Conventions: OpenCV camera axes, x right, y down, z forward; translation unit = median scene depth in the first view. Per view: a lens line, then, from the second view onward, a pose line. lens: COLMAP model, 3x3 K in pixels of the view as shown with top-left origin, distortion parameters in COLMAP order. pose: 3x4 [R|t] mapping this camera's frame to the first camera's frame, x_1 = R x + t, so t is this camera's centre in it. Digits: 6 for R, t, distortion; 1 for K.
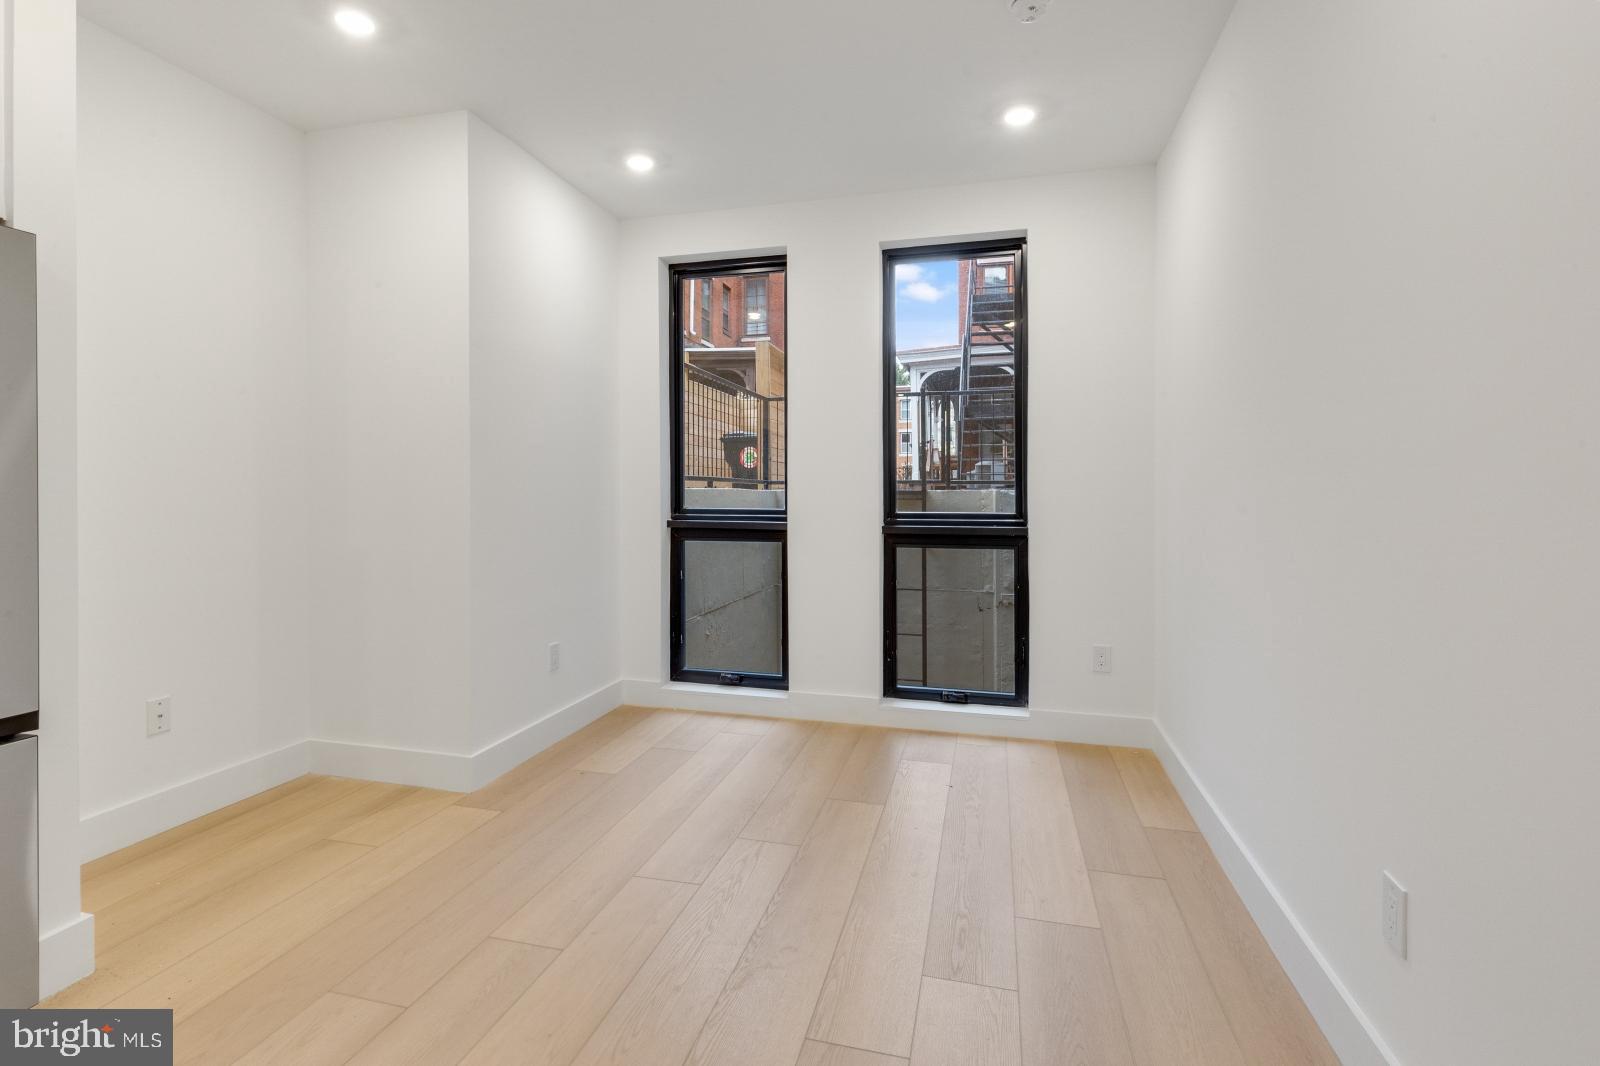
lens RADIAL K [[809.3, 0, 760.0], [0, 809.3, 487.5], [0, 0, 1]] dist [0.000080, -0.000268]
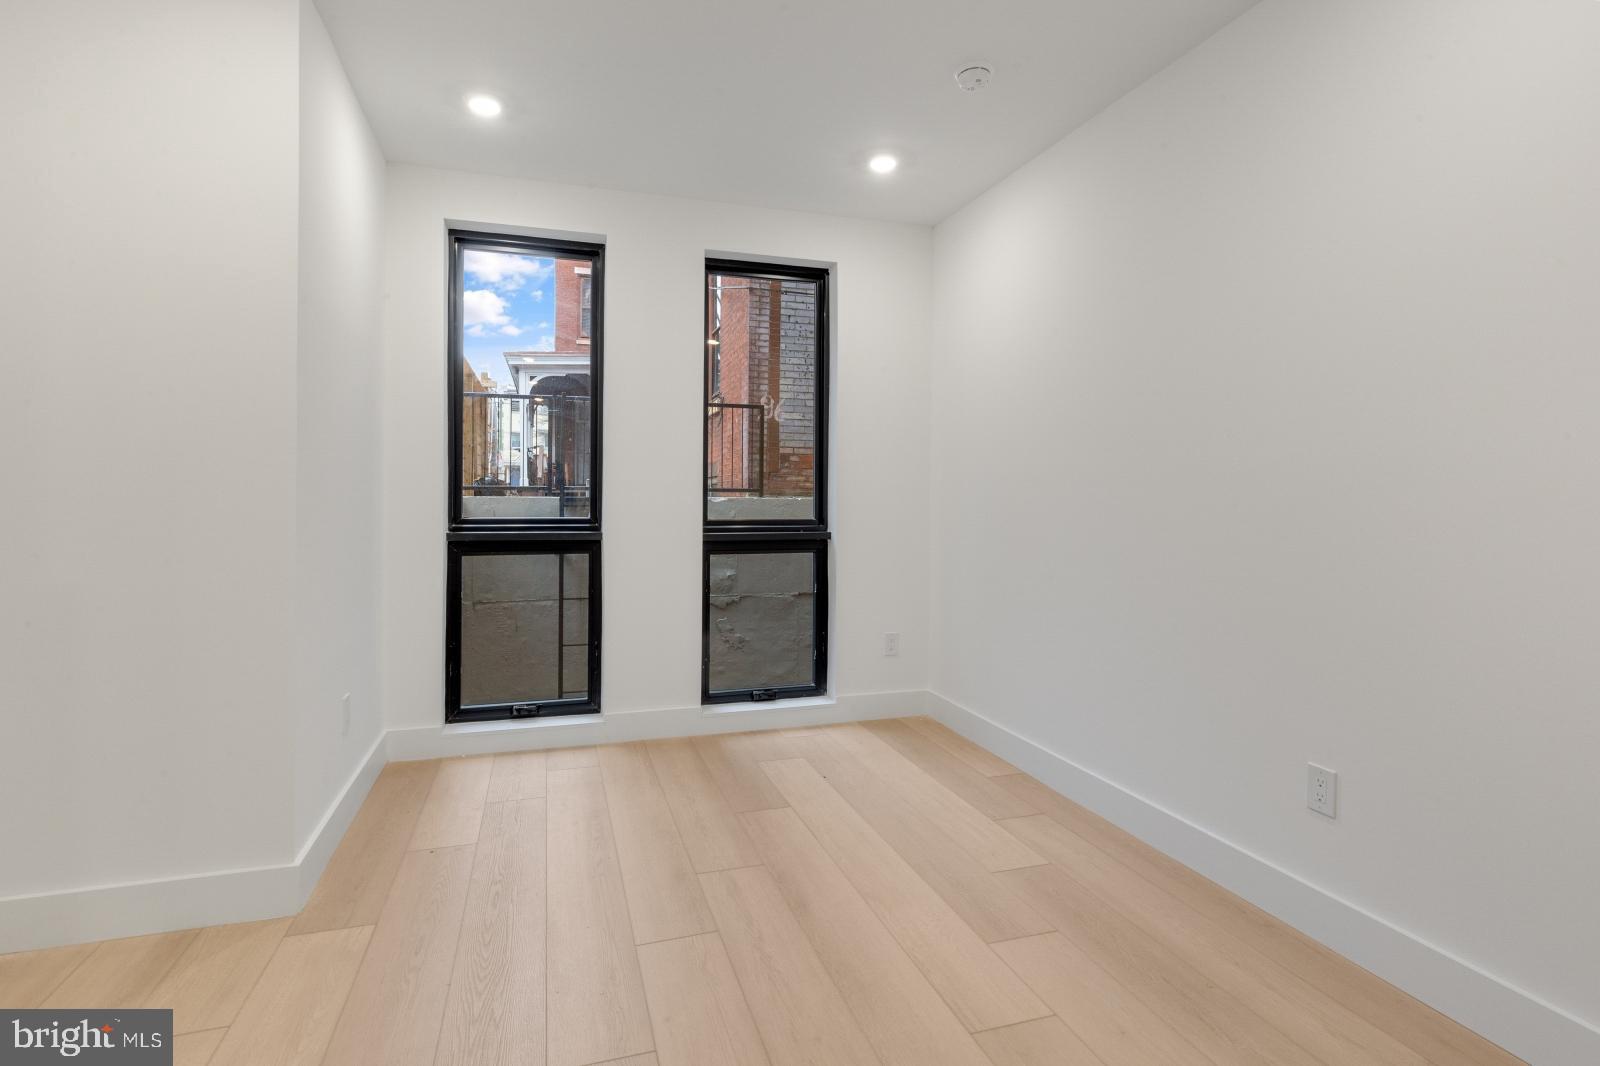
lens RADIAL K [[816.6, 0, 798.5], [0, 816.6, 489.5], [0, 0, 1]] dist [0.054781, -0.000046]
pose [[0.833705, 0.006113, 0.552176, -0.302067], [-0.004721, 0.999981, -0.003942, -0.003263], [-0.552190, 0.000679, 0.833718, 0.087636]]
